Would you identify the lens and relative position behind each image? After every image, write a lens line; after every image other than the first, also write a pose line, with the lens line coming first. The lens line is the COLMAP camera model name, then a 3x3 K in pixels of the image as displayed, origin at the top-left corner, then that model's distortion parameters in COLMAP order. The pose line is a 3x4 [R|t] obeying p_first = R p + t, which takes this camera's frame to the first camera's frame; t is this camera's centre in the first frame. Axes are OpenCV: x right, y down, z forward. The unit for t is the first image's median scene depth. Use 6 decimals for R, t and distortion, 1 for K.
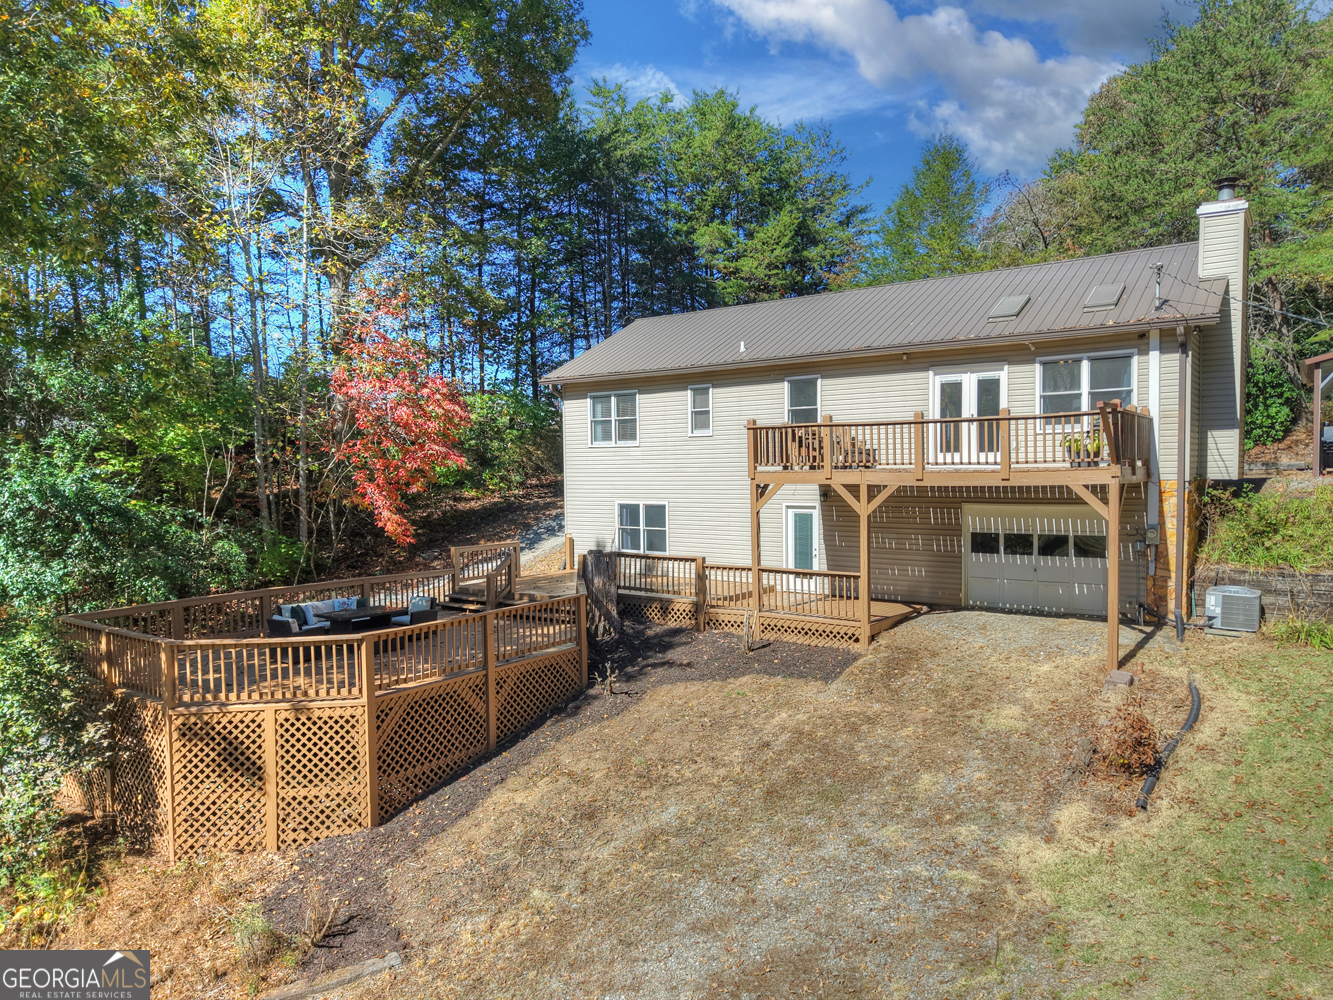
lens RADIAL K [[911.2, 0, 666.5], [0, 911.2, 500.0], [0, 0, 1]] dist [0.004219, 0.000283]
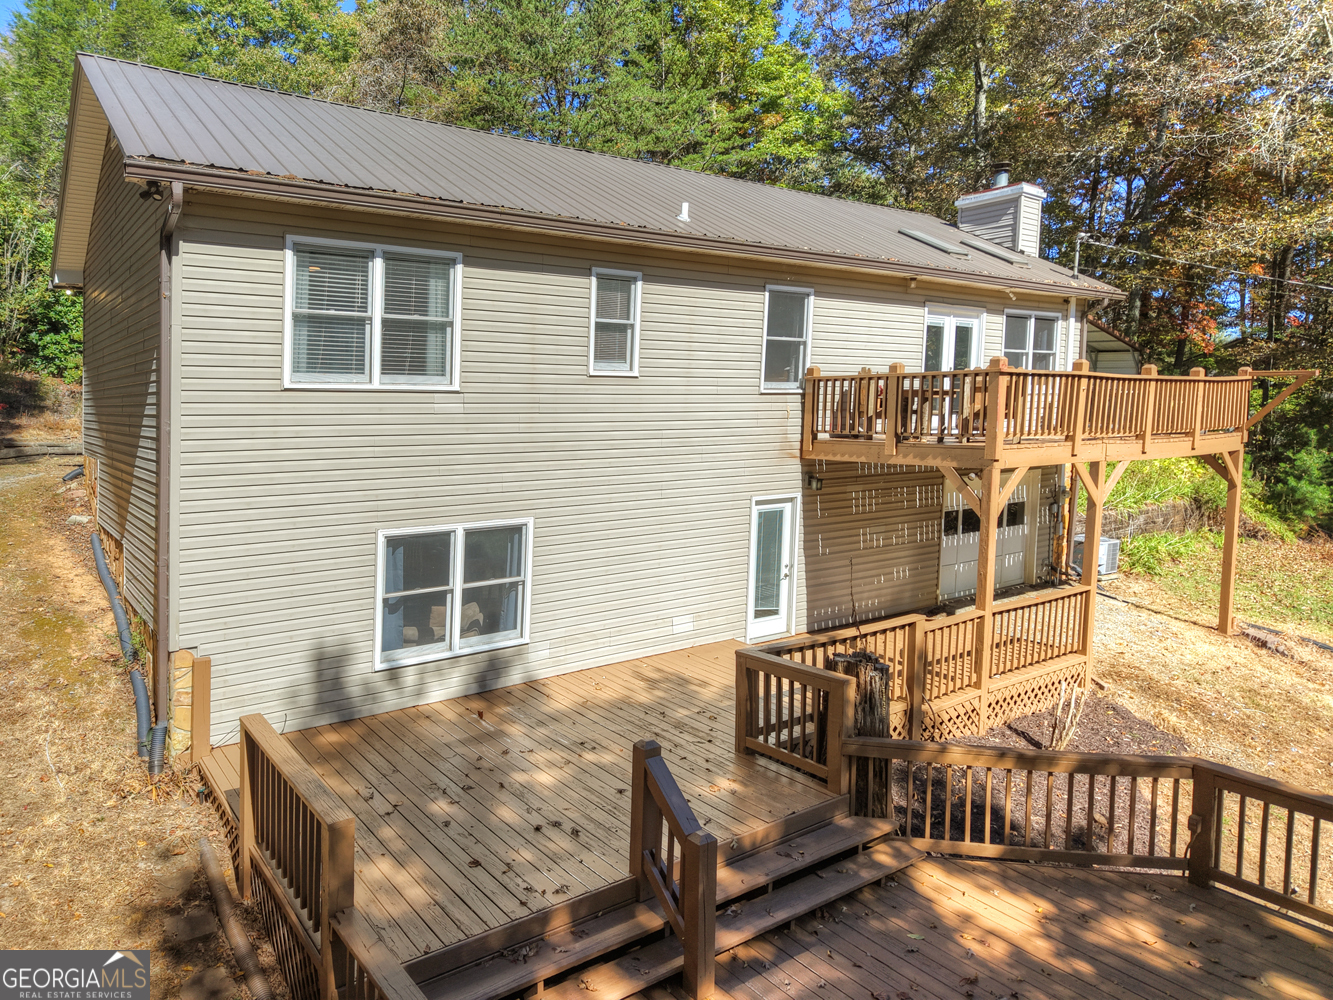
lens RADIAL K [[911.2, 0, 666.5], [0, 911.2, 500.0], [0, 0, 1]] dist [0.004219, 0.000283]
pose [[0.259437, -0.074305, 0.962897, -0.432049], [0.051348, 0.996687, 0.063078, -0.032966], [-0.964394, 0.033078, 0.262393, 0.846877]]
